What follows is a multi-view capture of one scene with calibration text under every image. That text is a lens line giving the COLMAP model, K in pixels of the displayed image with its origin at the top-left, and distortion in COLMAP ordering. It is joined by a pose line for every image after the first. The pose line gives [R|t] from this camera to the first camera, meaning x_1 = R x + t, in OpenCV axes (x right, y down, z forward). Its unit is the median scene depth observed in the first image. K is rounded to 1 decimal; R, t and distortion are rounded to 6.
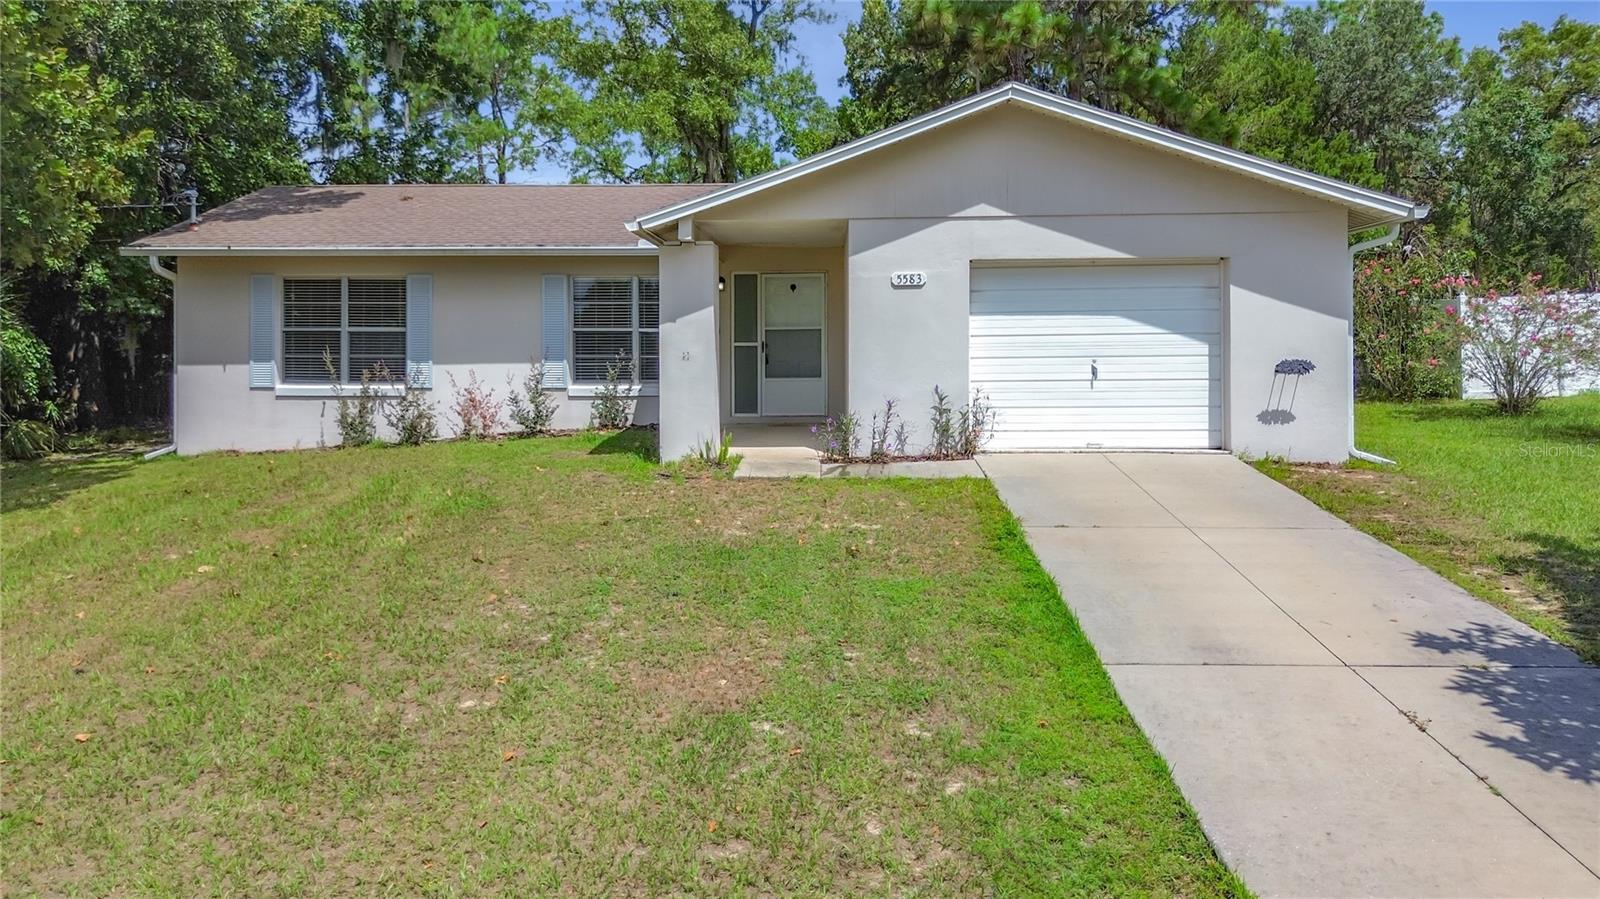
lens RADIAL K [[1181.0, 0, 800.0], [0, 1181.0, 449.5], [0, 0, 1]] dist [-0.000507, -0.000512]
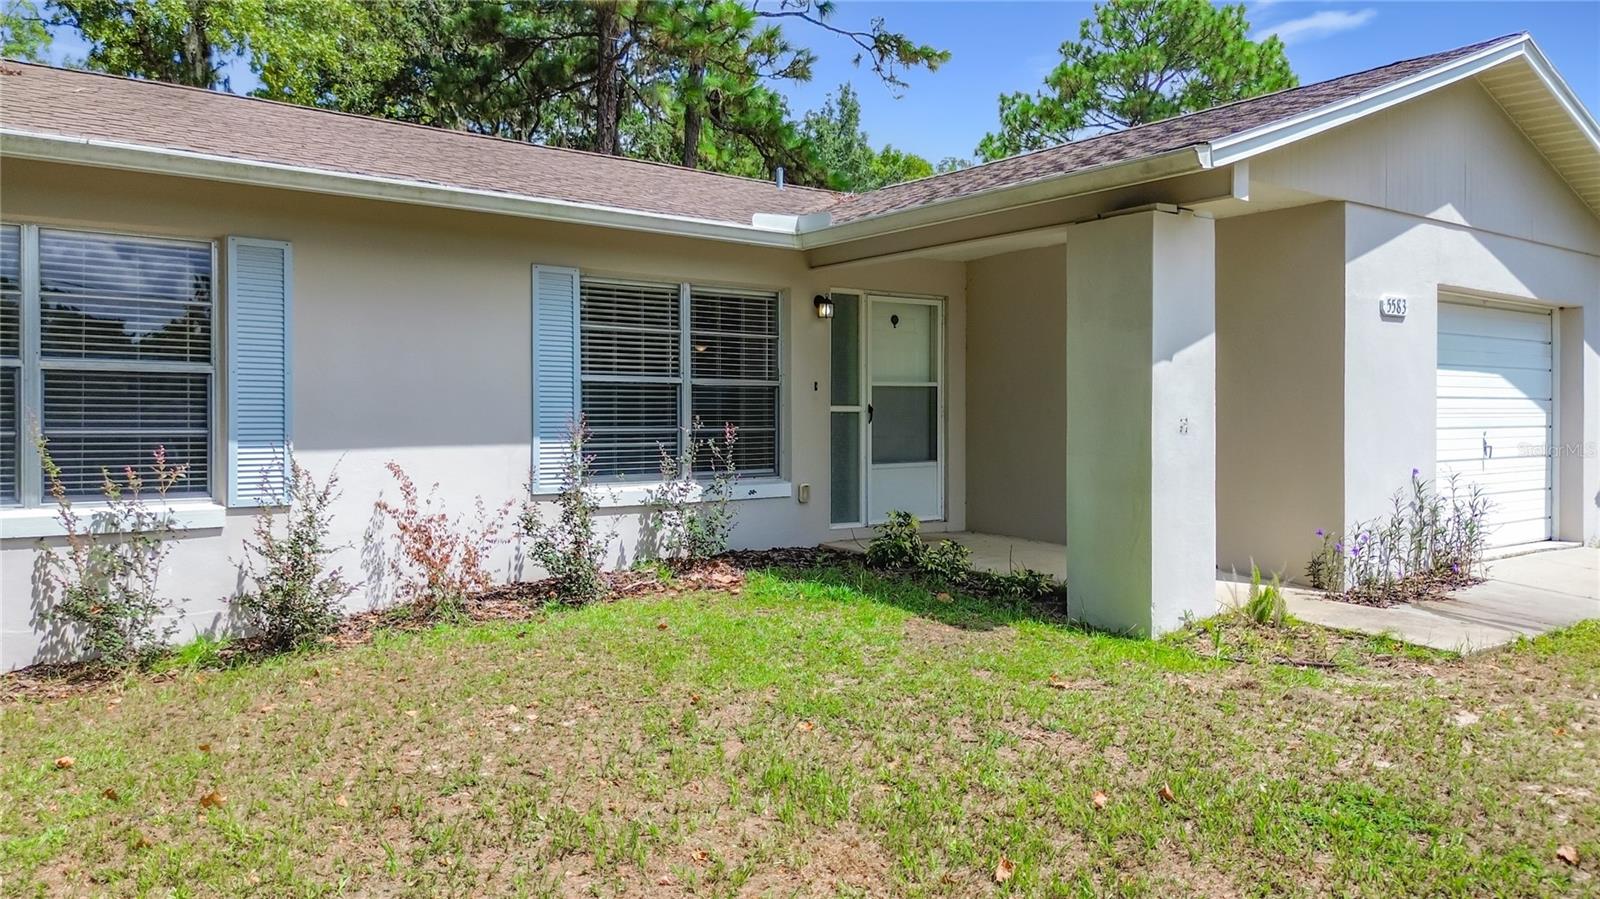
lens RADIAL K [[1181.0, 0, 800.0], [0, 1181.0, 449.5], [0, 0, 1]] dist [-0.000507, -0.000512]
pose [[0.781259, -0.012482, 0.624082, -0.445717], [0.054526, 0.997343, -0.048312, -0.042134], [-0.621821, 0.071773, 0.779864, 0.559041]]
